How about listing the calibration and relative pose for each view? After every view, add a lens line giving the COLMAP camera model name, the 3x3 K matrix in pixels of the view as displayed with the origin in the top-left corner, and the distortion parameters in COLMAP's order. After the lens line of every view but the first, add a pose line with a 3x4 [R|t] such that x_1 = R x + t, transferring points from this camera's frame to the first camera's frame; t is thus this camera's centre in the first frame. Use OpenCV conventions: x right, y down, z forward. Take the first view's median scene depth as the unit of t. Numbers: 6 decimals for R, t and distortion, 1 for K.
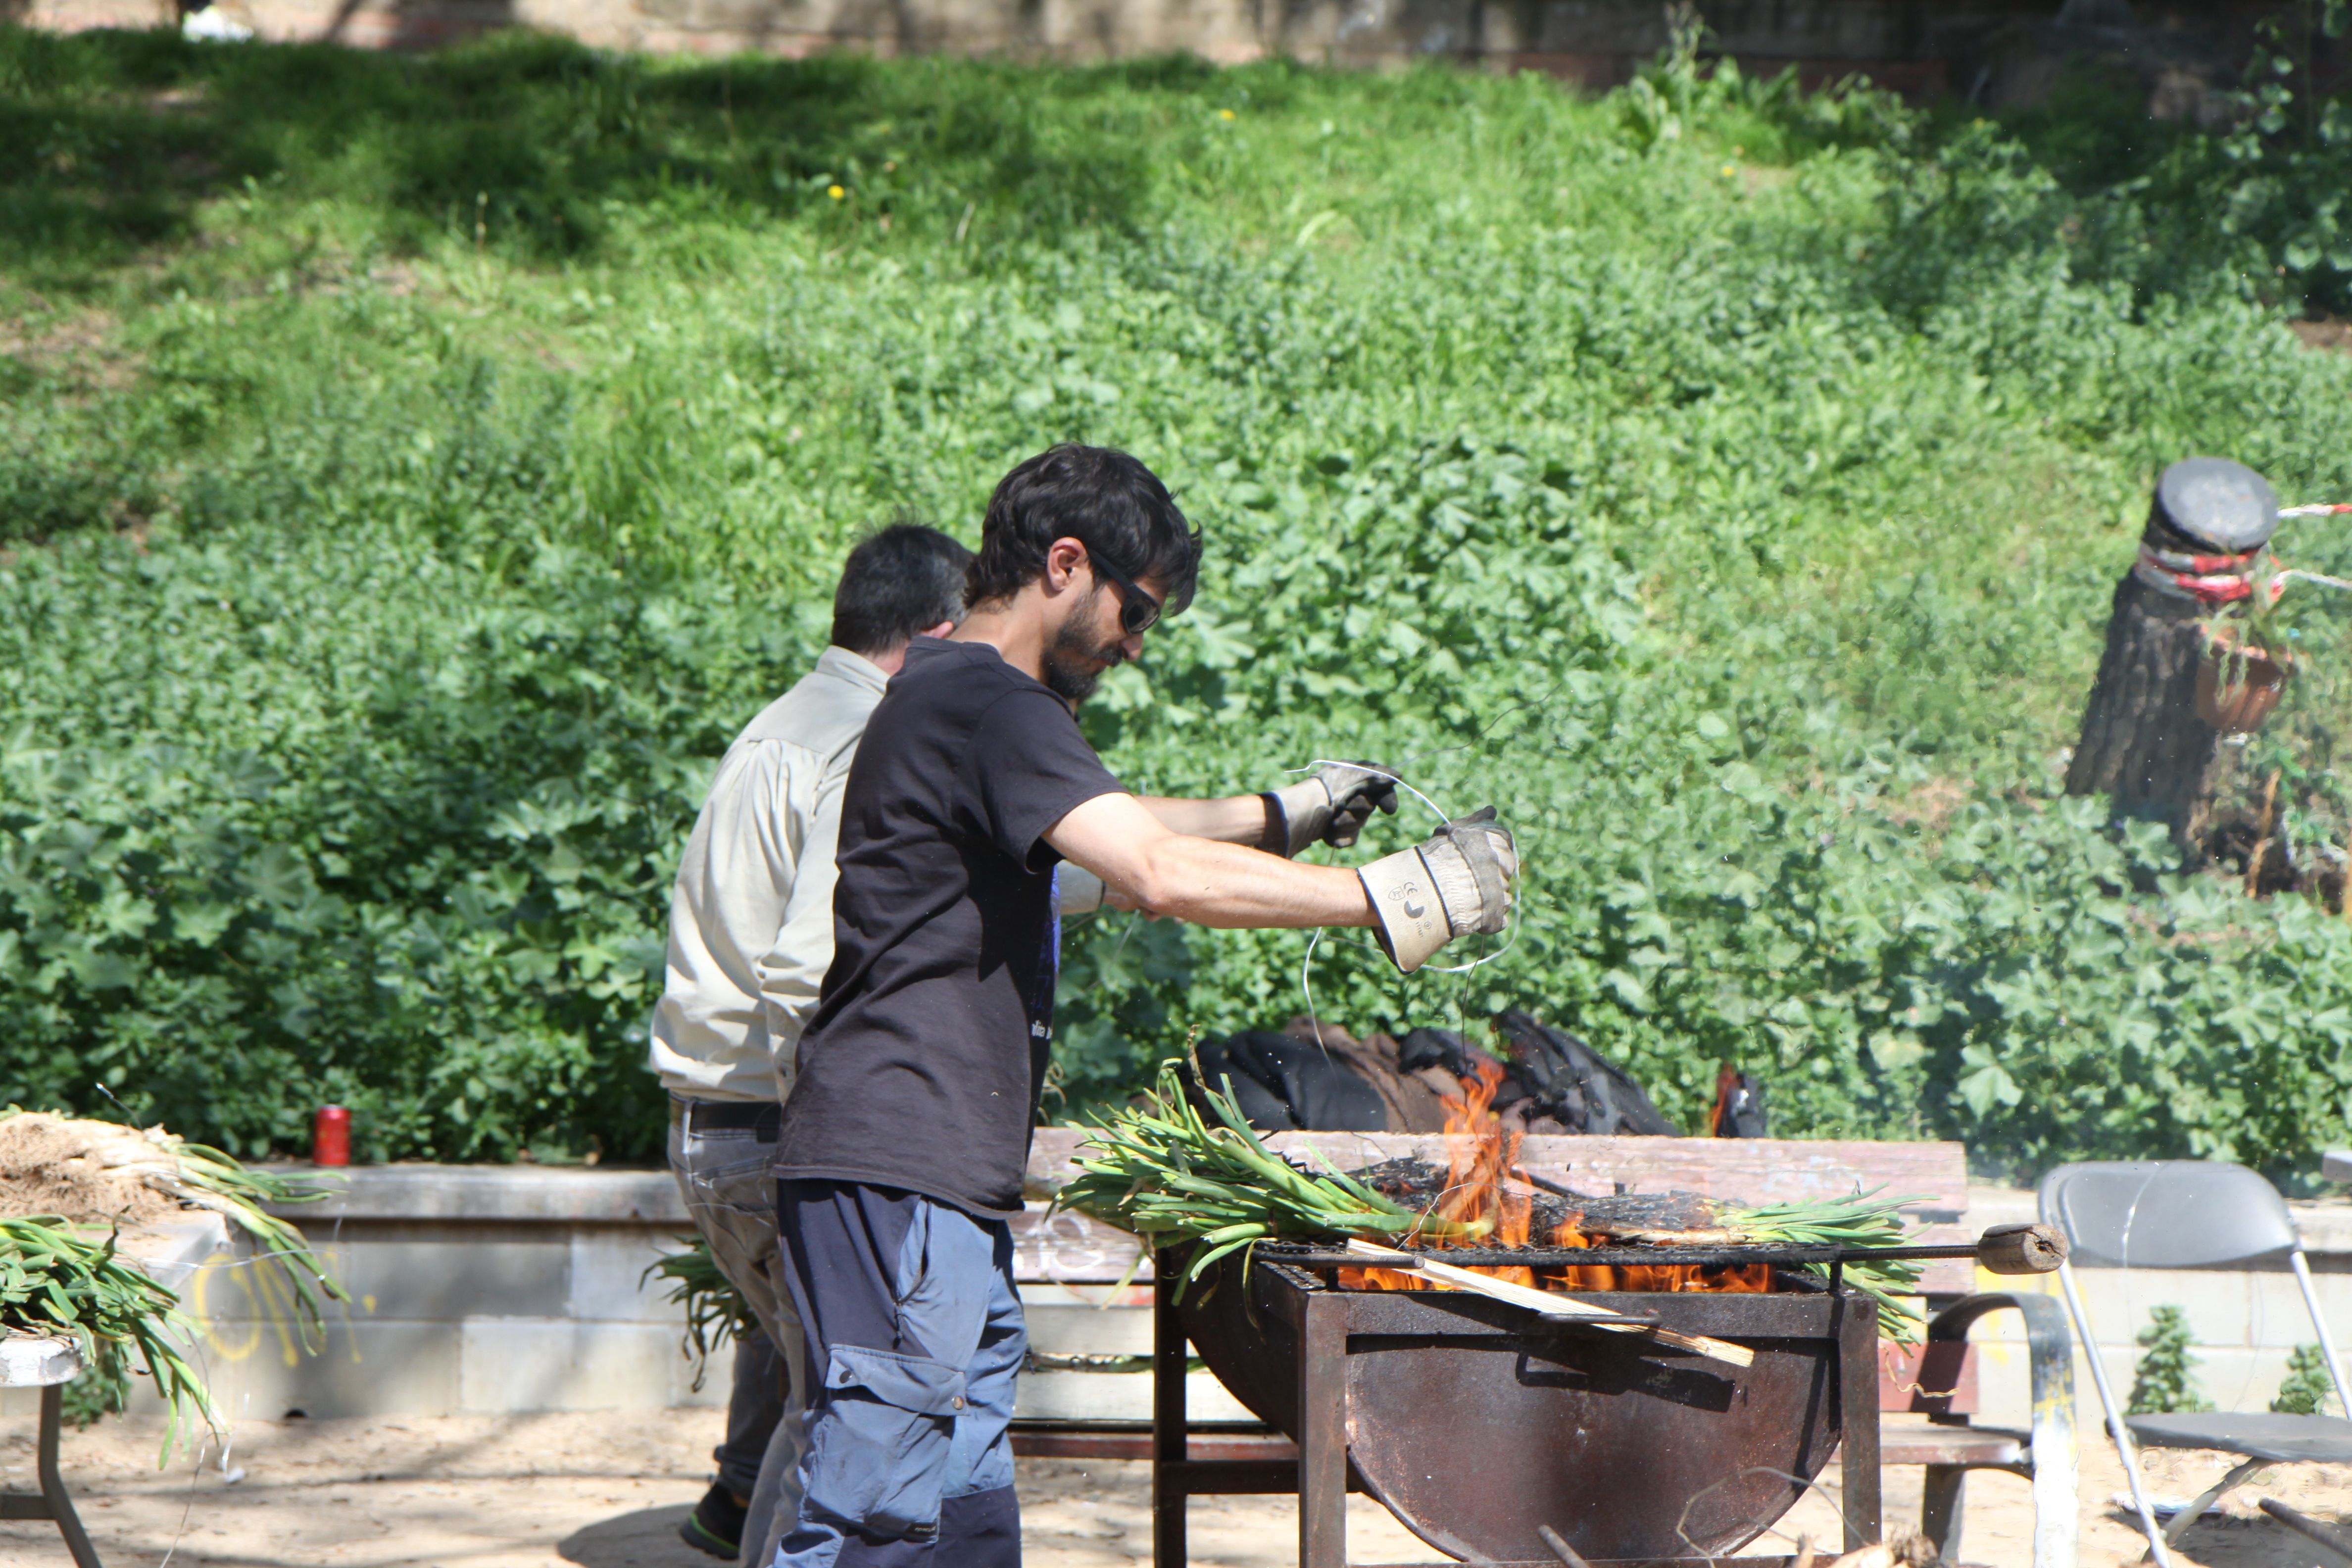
lens RADIAL K [[5172.9, 0, 1176.0], [0, 5172.9, 784.0], [0, 0, 1]] dist [0.187856, 2.000388]
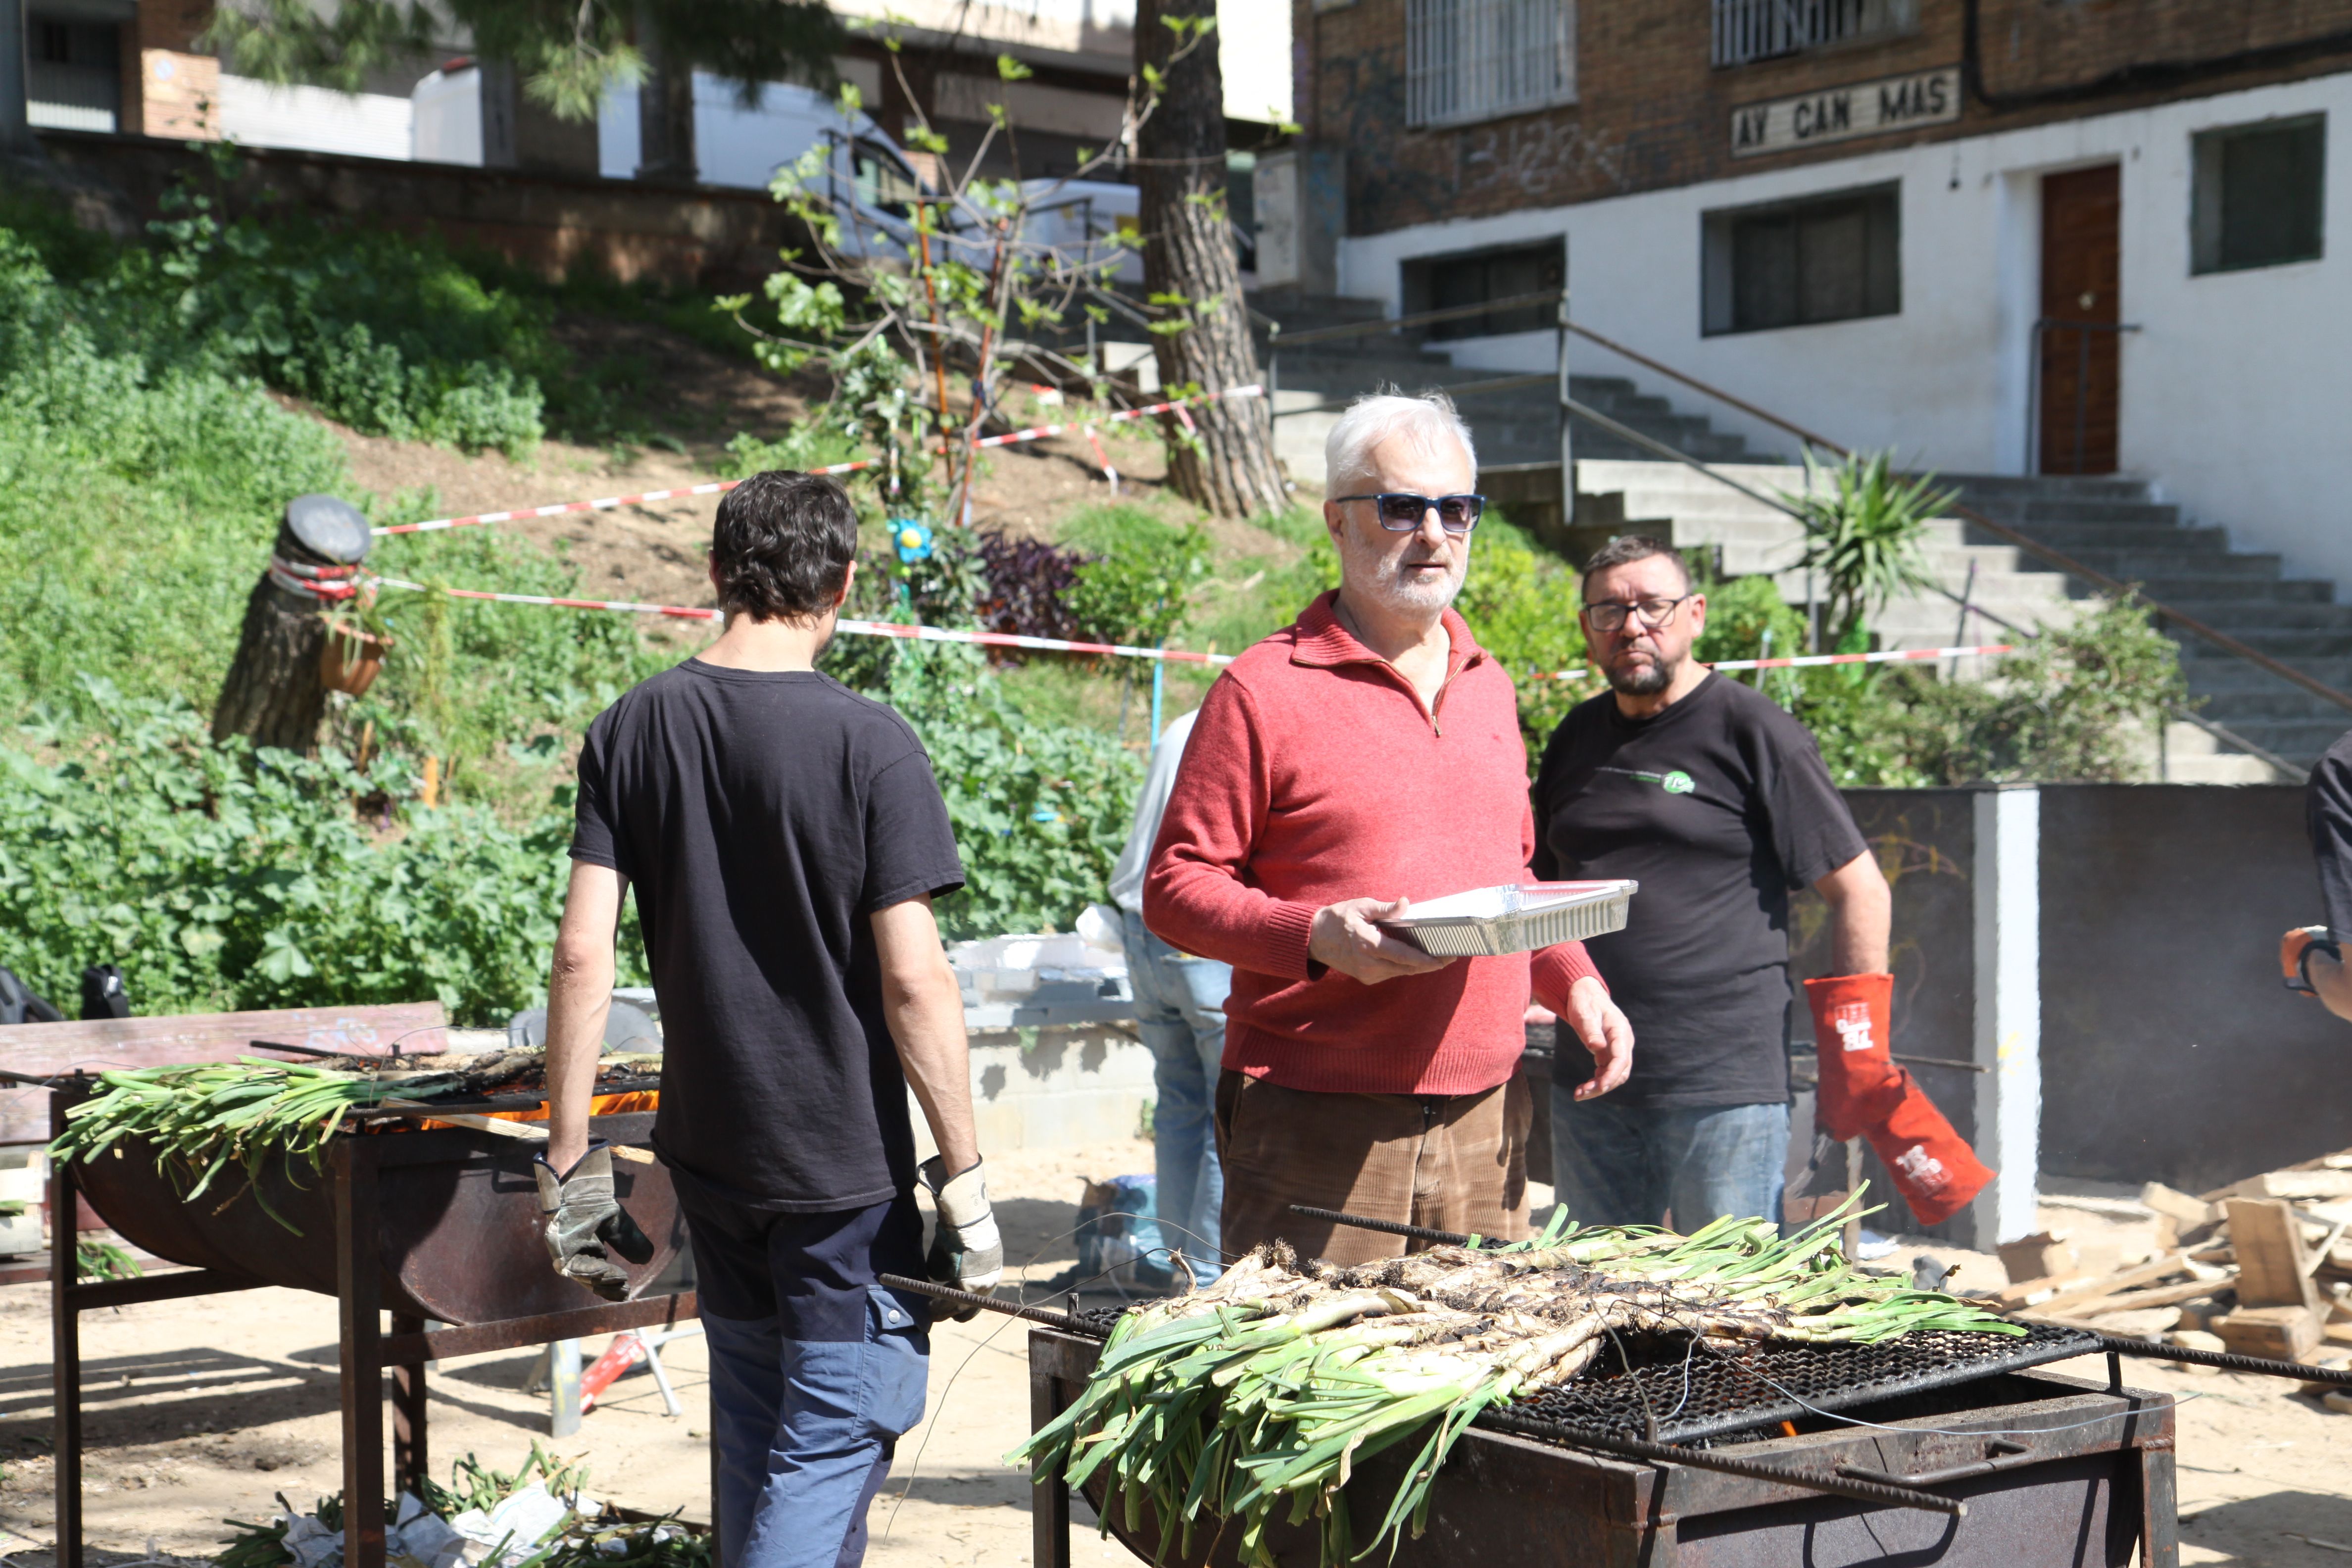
lens RADIAL K [[3839.7, 0, 1147.5], [0, 3839.7, 782.2], [0, 0, 1]] dist [0.168647, 0.247461]
pose [[0.854924, -0.031141, 0.517818, -0.154433], [0.023154, 0.999492, 0.021881, -0.004753], [-0.518237, -0.006717, 0.855211, 0.023710]]
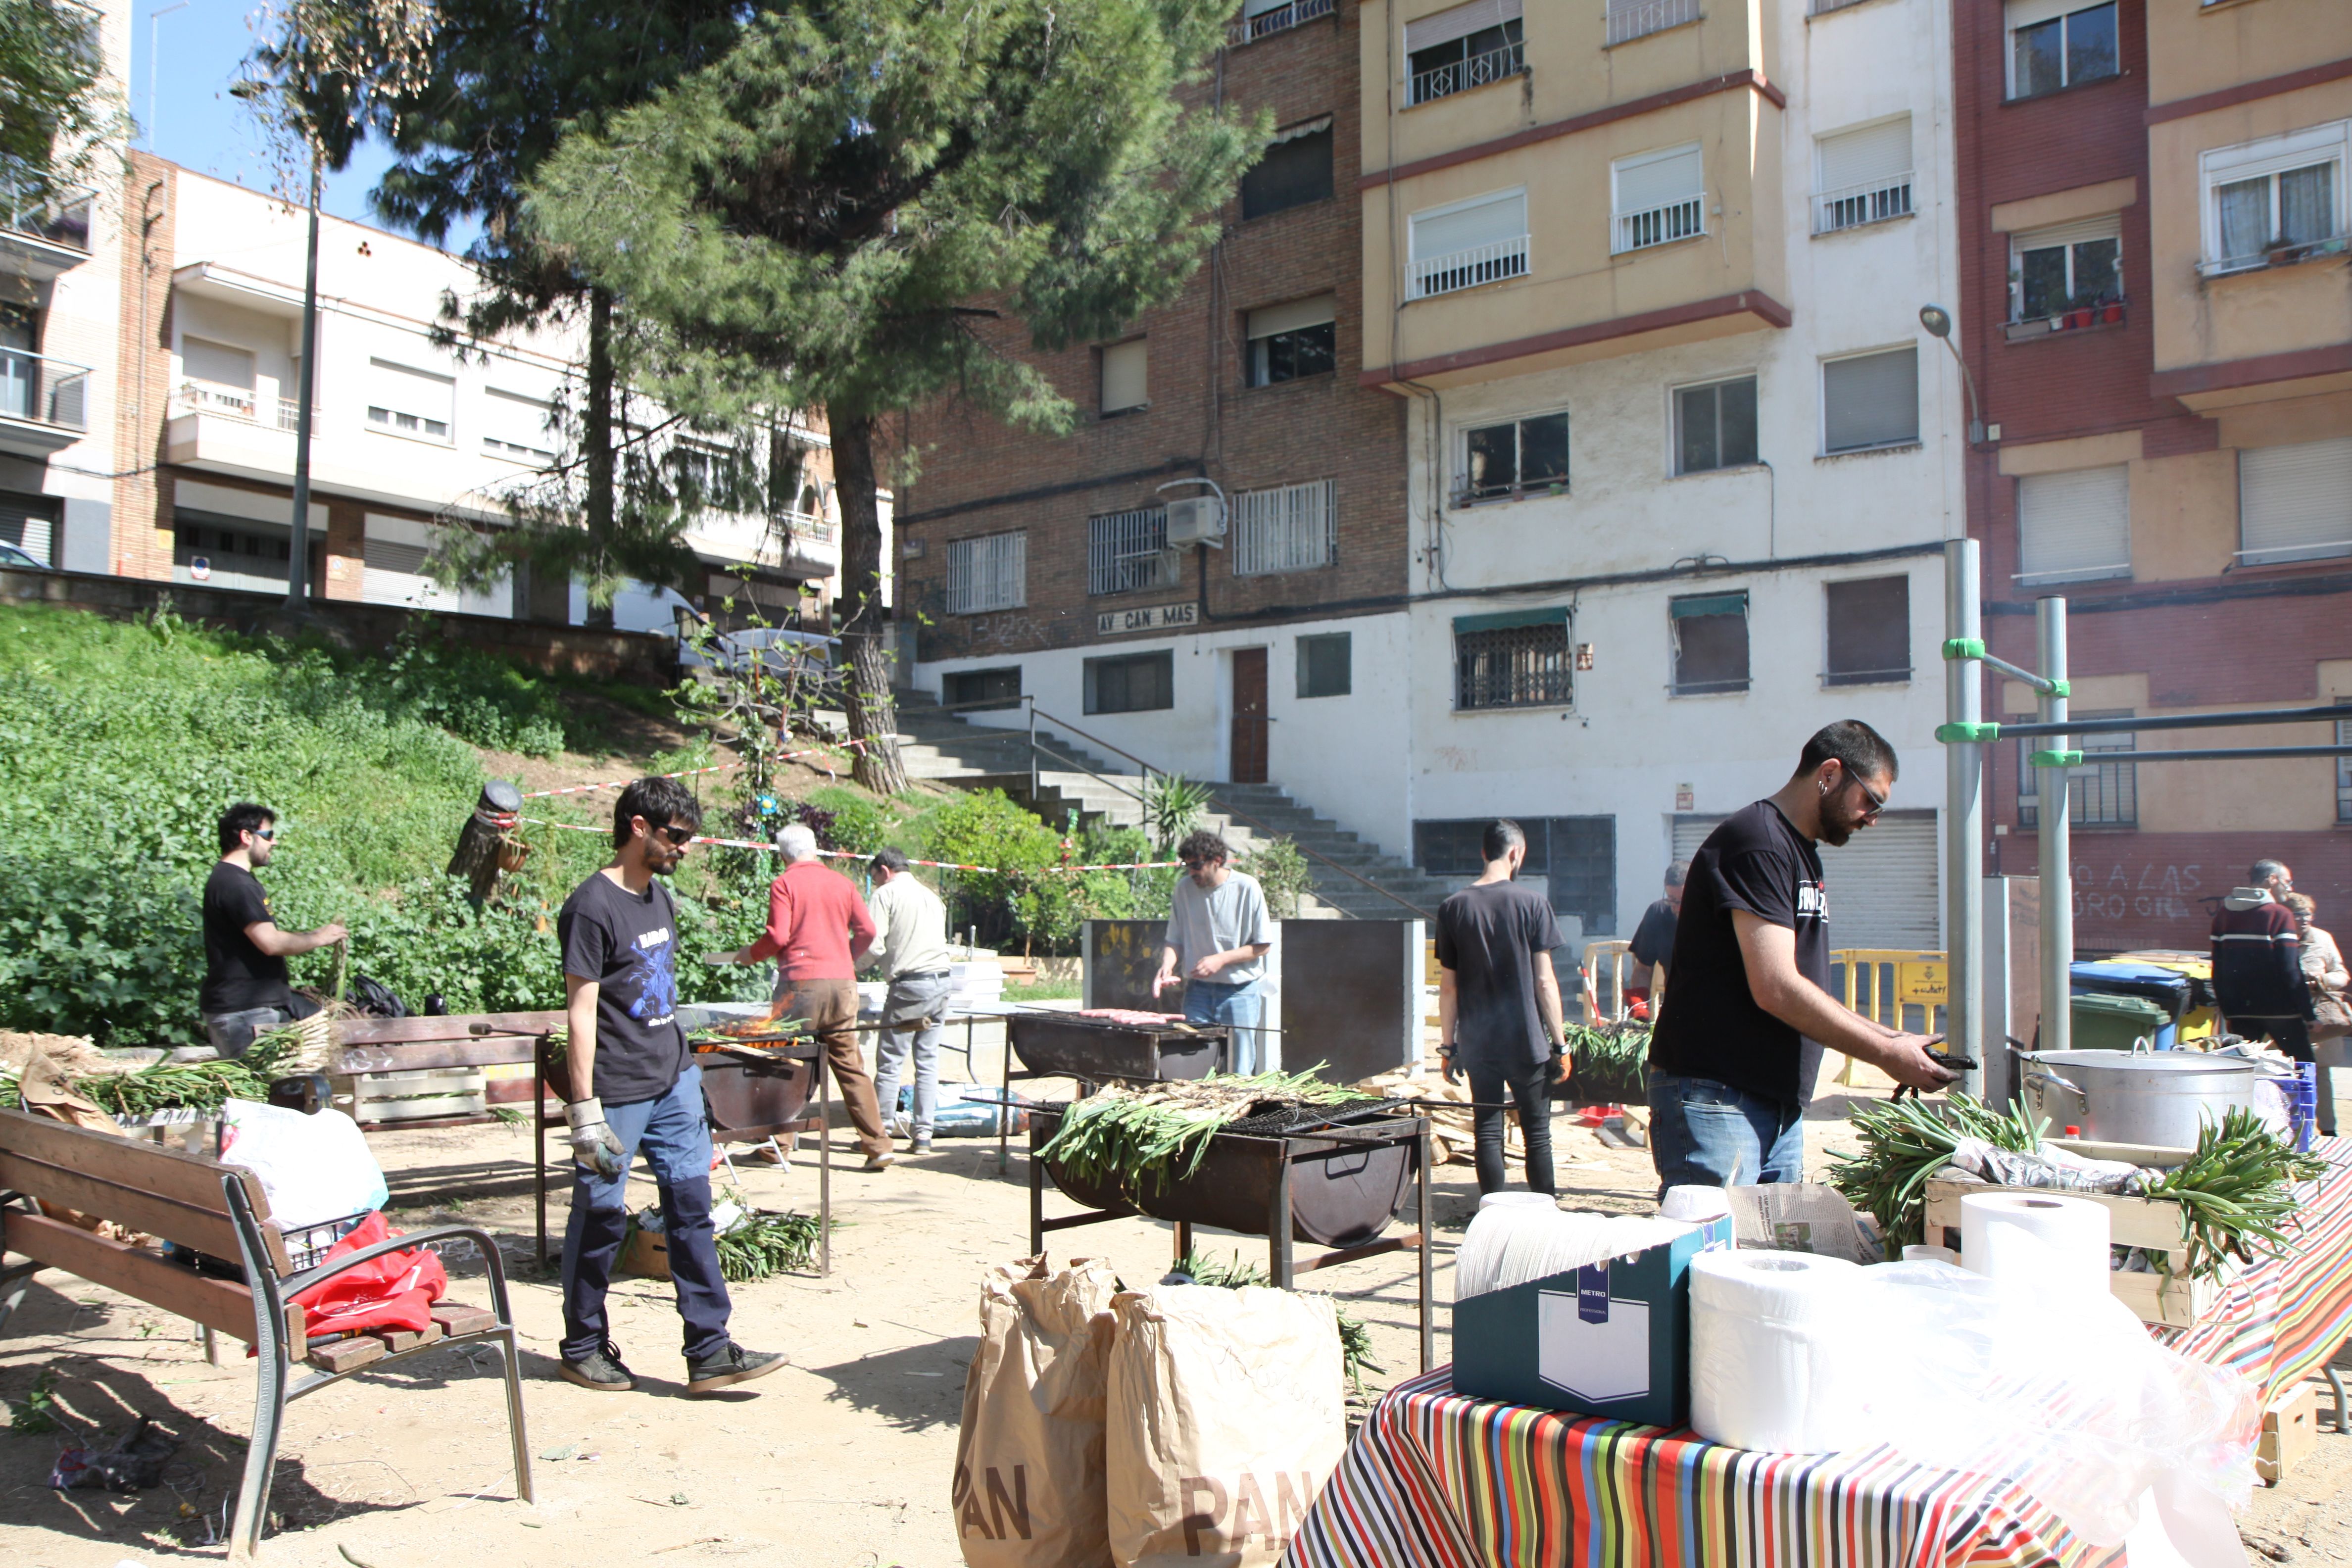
lens RADIAL K [[1906.9, 0, 1176.0], [0, 1906.9, 784.0], [0, 0, 1]] dist [-0.089566, 0.118248]
pose [[0.721976, 0.023153, 0.691530, -0.287037], [0.010913, 0.998935, -0.044839, -0.008147], [-0.691832, 0.039920, 0.720954, -0.044003]]
